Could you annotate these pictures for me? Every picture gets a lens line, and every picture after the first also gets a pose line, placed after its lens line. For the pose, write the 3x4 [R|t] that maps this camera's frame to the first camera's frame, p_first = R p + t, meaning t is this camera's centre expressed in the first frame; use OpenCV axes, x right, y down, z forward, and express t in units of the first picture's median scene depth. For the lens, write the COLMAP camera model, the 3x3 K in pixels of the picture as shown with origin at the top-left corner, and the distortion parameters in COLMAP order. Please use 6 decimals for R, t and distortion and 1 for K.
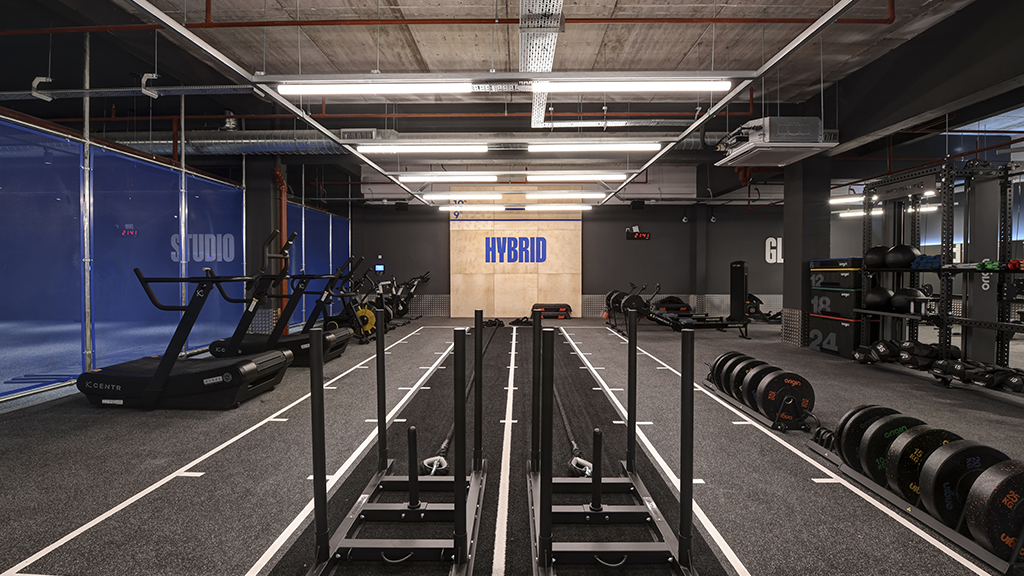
lens RADIAL K [[431.0, 0, 510.1], [0, 431.0, 270.4], [0, 0, 1]] dist [-0.004363, -0.000602]
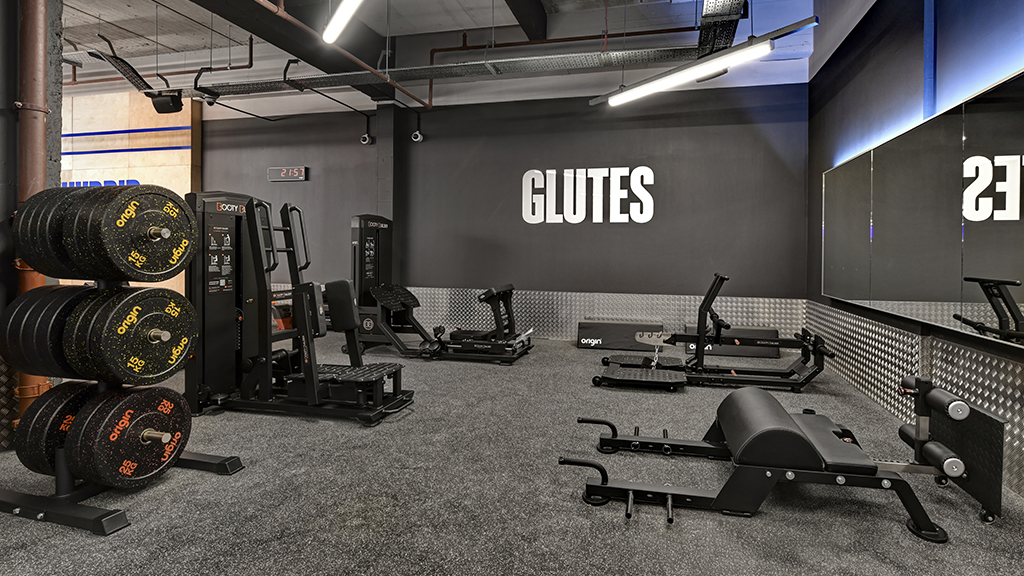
lens RADIAL K [[502.6, 0, 551.3], [0, 502.6, 255.9], [0, 0, 1]] dist [-0.013695, -0.000328]
pose [[0.979855, 0.006813, -0.199592, 0.736423], [-0.007309, 0.999972, -0.001747, 0.019639], [0.199575, 0.003170, 0.979878, 0.462249]]
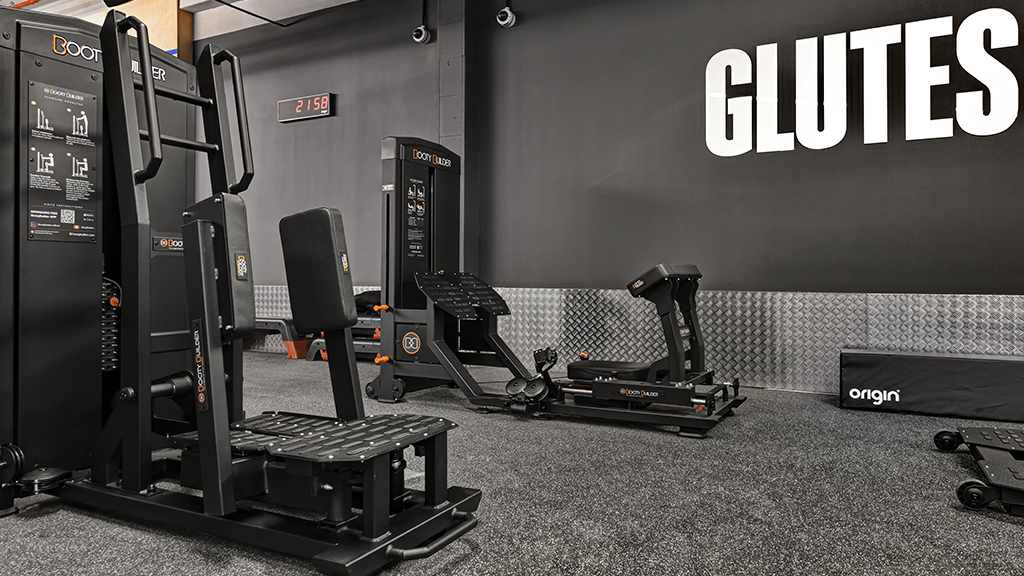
lens RADIAL K [[680.6, 0, 511.1], [0, 680.6, 278.0], [0, 0, 1]] dist [-0.003198, 0.001657]
pose [[0.890466, -0.002145, -0.455045, 0.669736], [-0.004664, 0.999893, -0.013841, 0.055886], [0.455026, 0.014448, 0.890361, 0.612923]]
